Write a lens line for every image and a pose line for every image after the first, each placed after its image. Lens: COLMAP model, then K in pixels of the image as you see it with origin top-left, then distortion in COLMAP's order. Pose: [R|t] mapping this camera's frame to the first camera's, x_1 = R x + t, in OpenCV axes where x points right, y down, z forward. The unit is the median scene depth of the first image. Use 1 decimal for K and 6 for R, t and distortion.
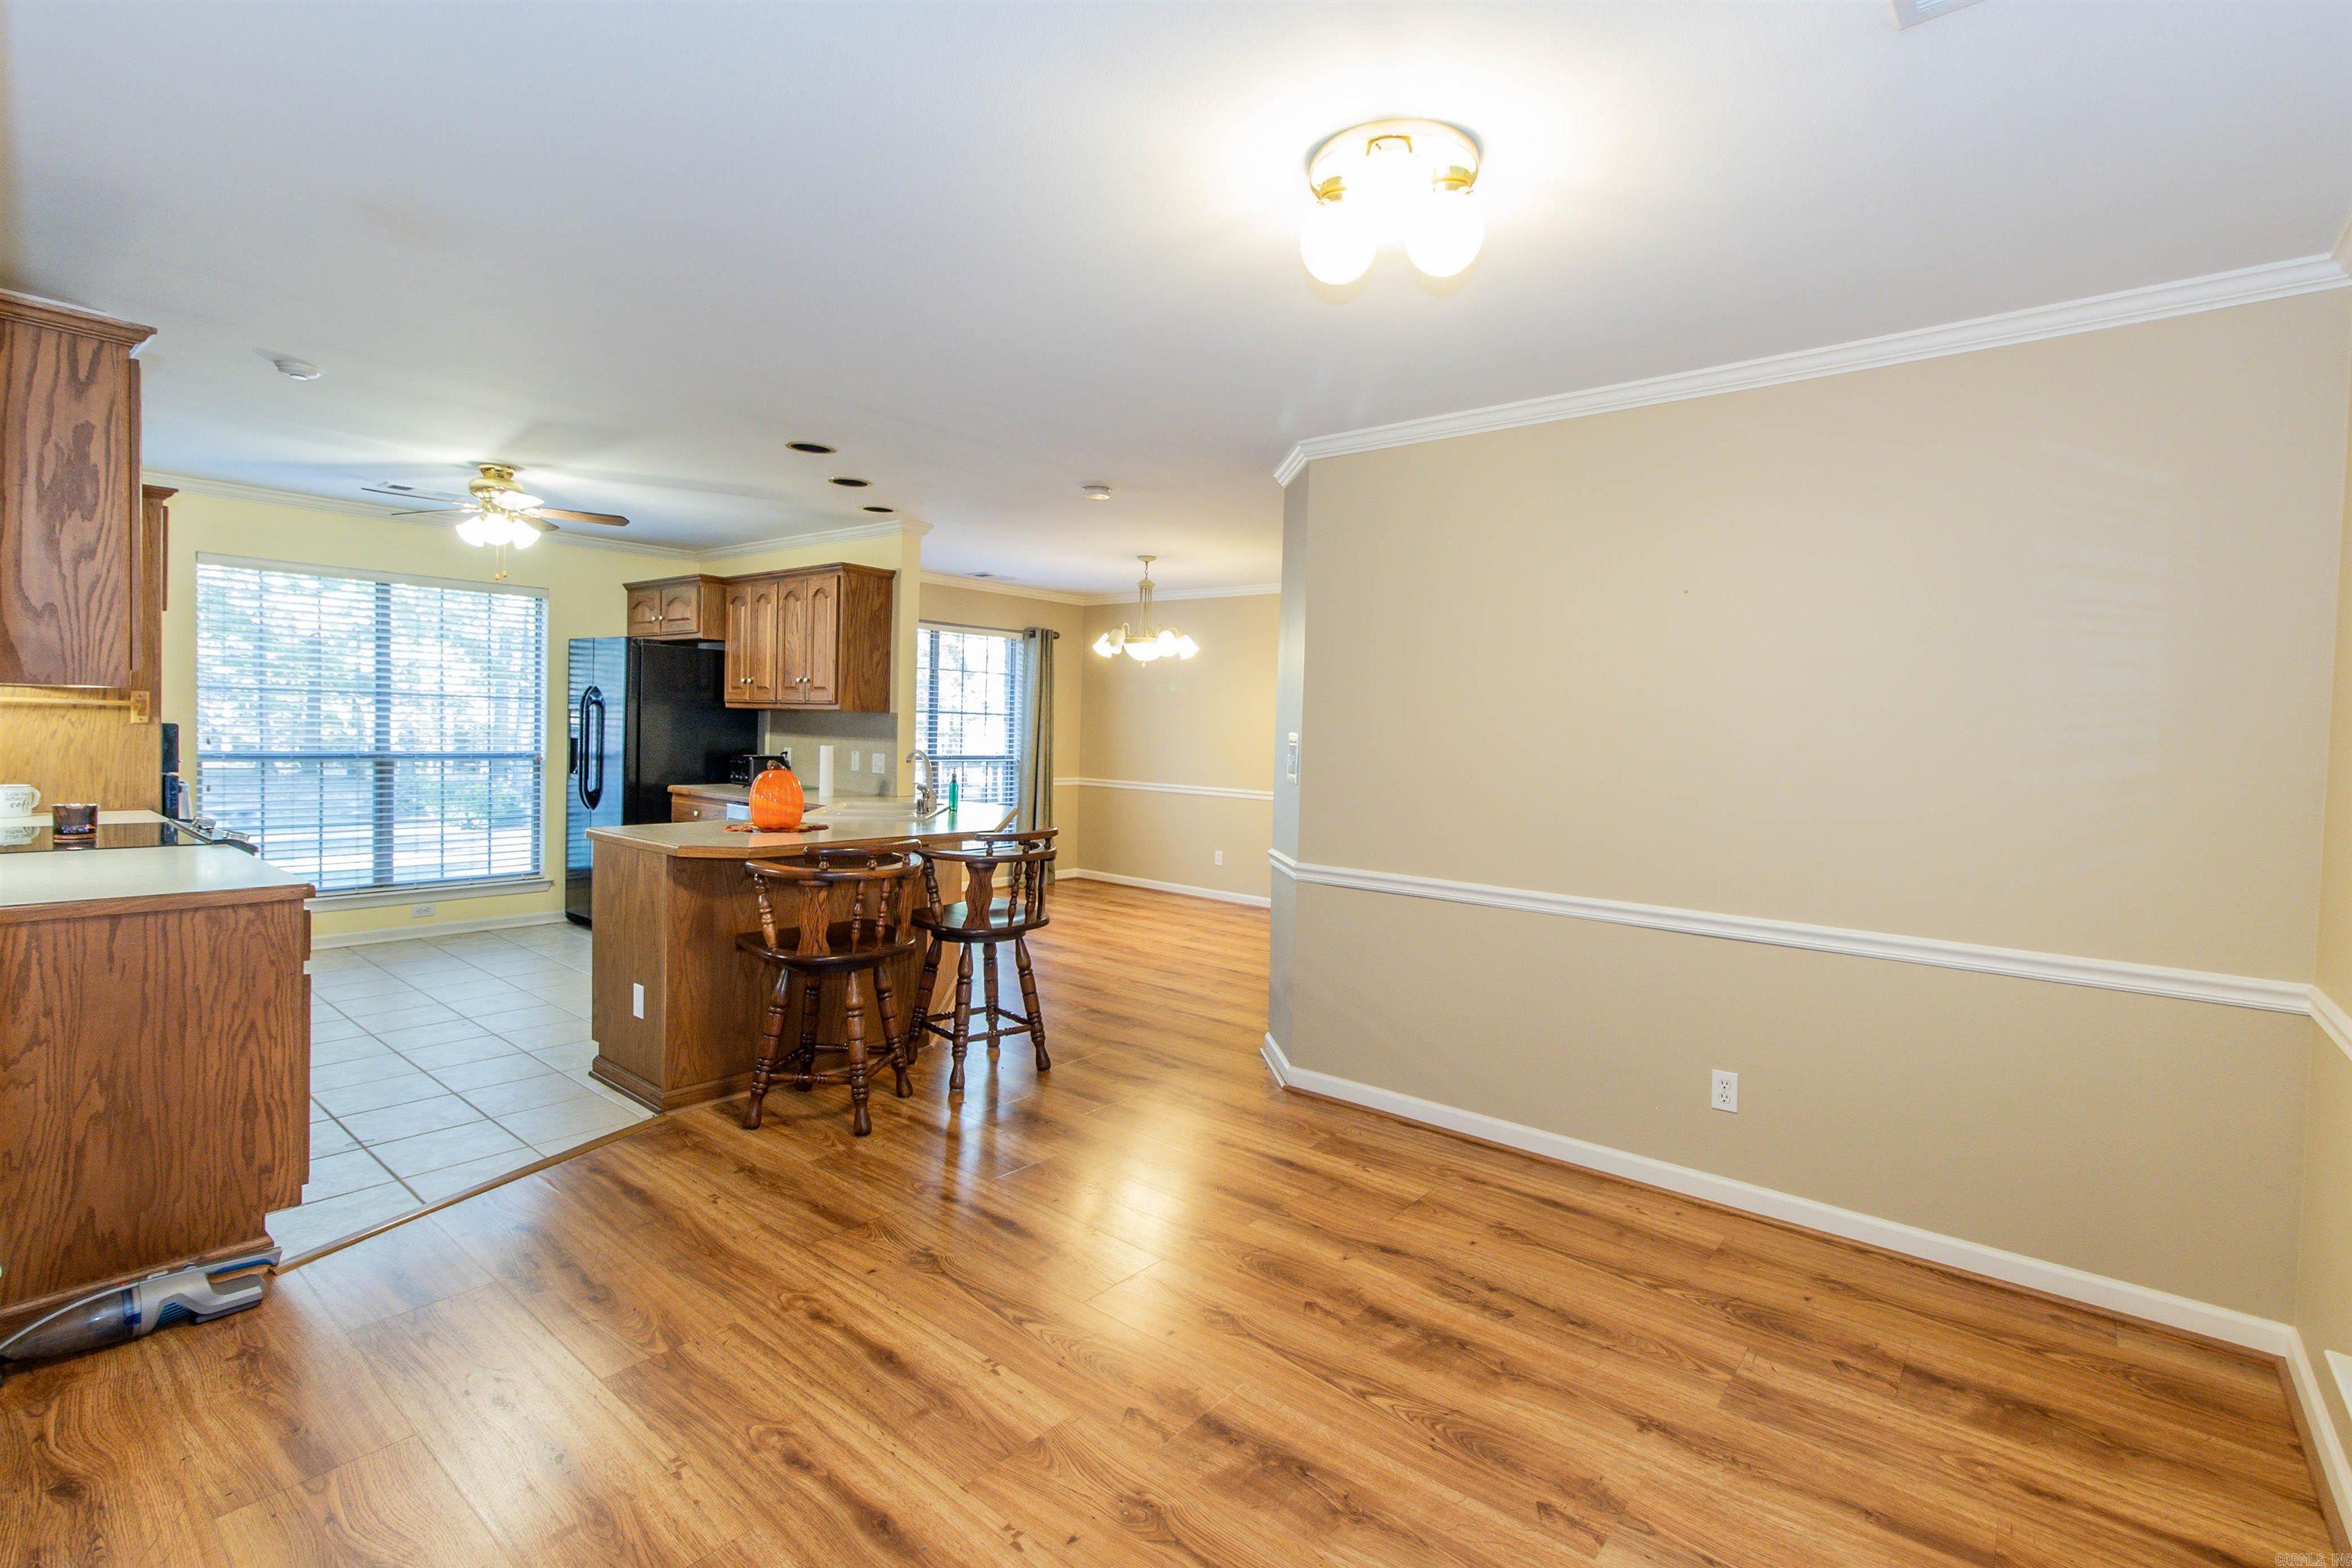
lens RADIAL K [[1074.8, 0, 1189.1], [0, 1074.8, 762.9], [0, 0, 1]] dist [-0.002572, 0.001335]
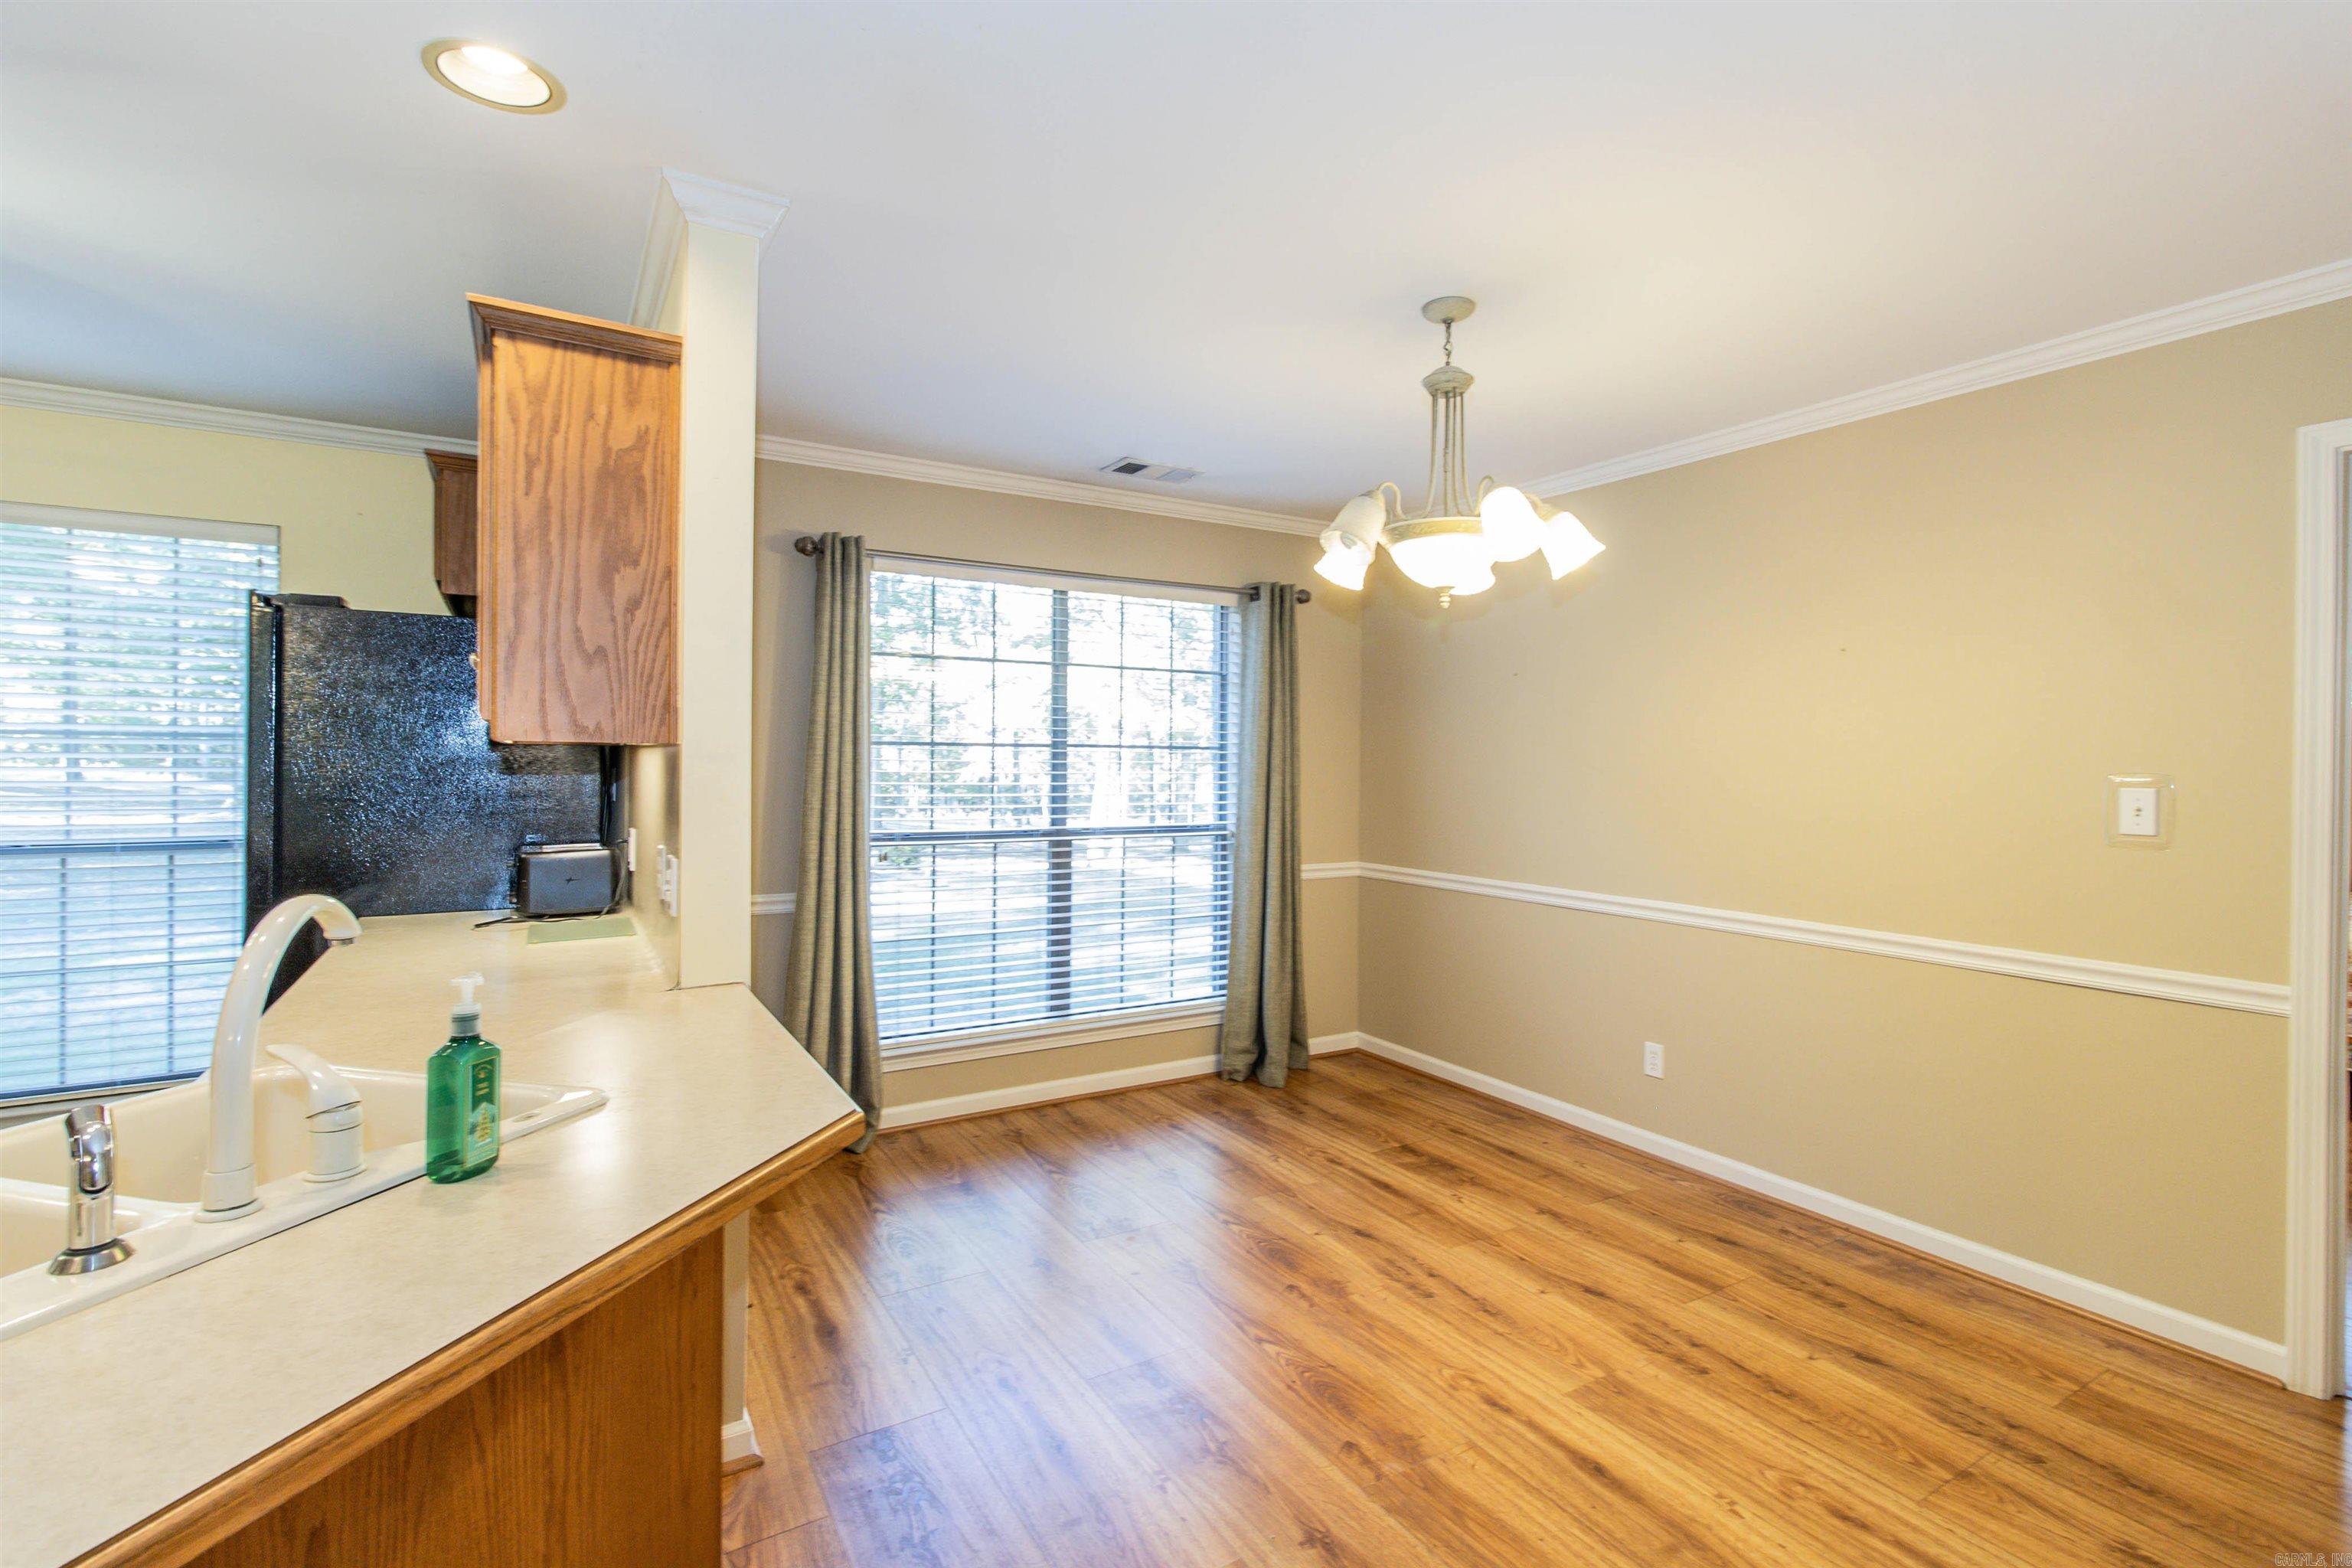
lens RADIAL K [[1074.8, 0, 1184.2], [0, 1074.8, 758.8], [0, 0, 1]] dist [-0.002572, 0.001335]
pose [[0.942314, -0.021283, -0.334054, -0.008406], [0.008006, 0.999124, -0.041071, -0.038593], [0.334635, 0.036027, 0.941659, 1.076819]]
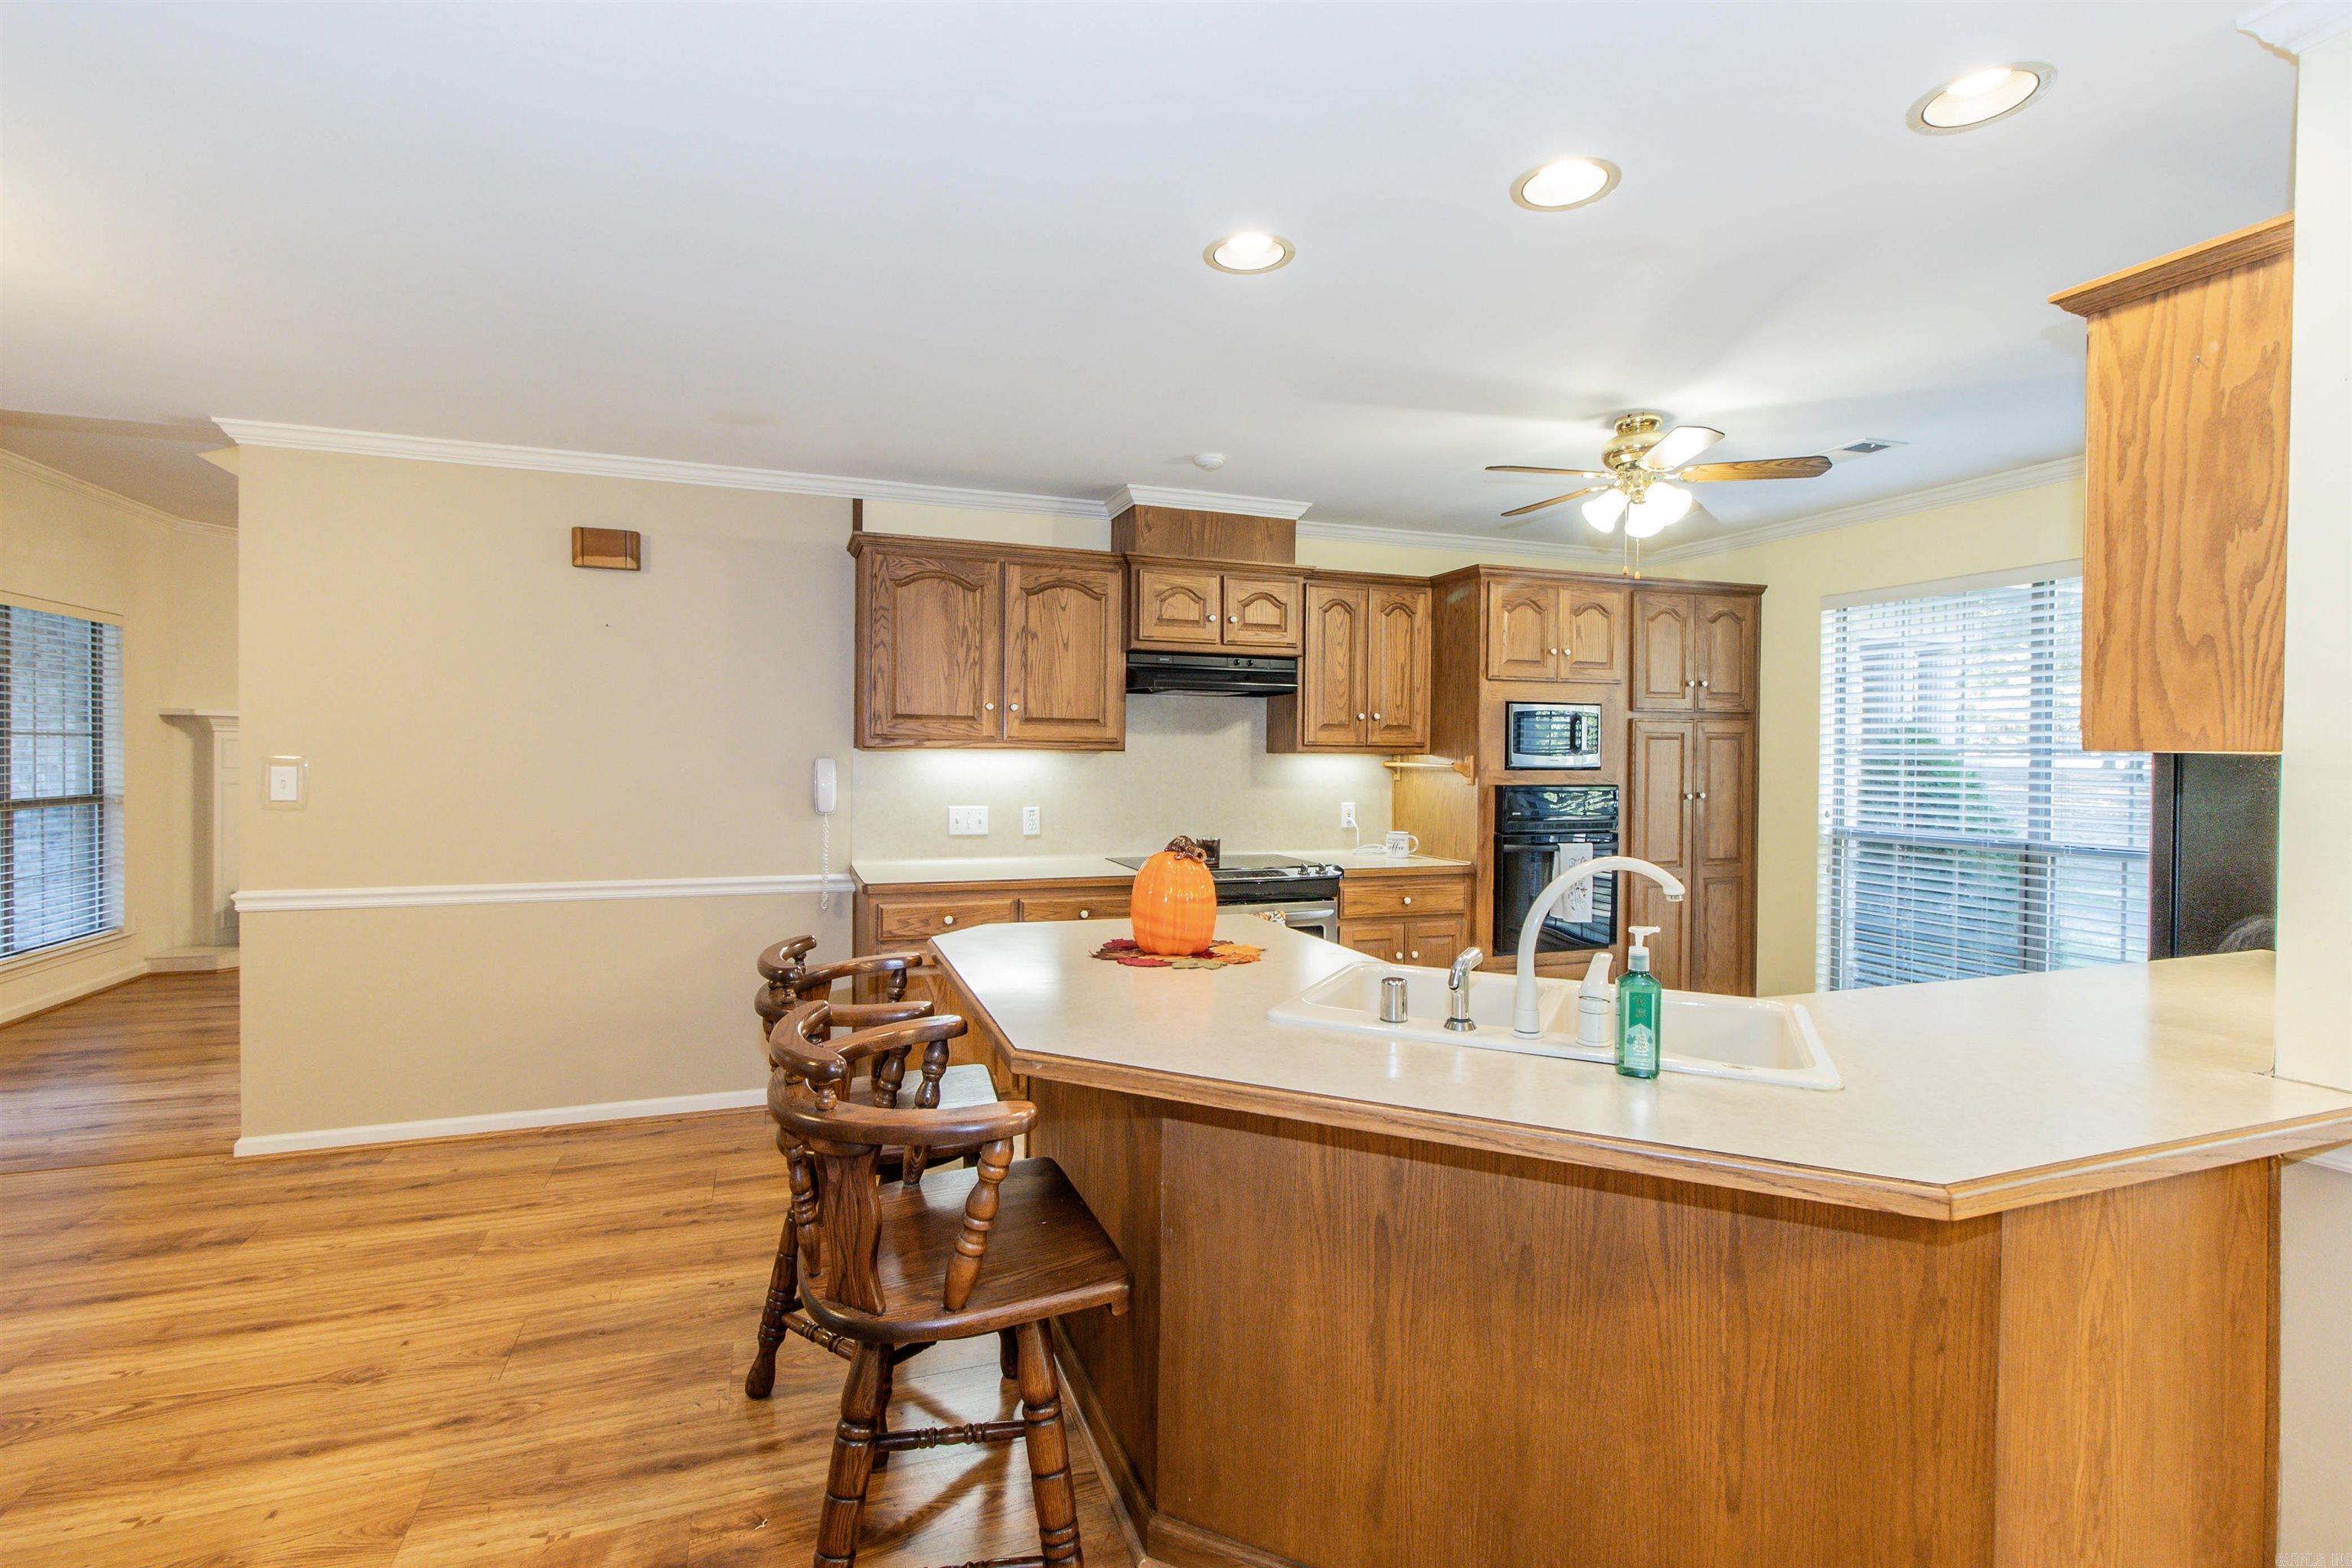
lens RADIAL K [[1074.8, 0, 1177.6], [0, 1074.8, 766.1], [0, 0, 1]] dist [-0.002572, 0.001335]
pose [[-0.498788, -0.025949, -0.866336, 0.123855], [-0.055720, 0.998444, 0.002175, -0.042429], [0.864931, 0.049357, -0.499457, 1.323475]]
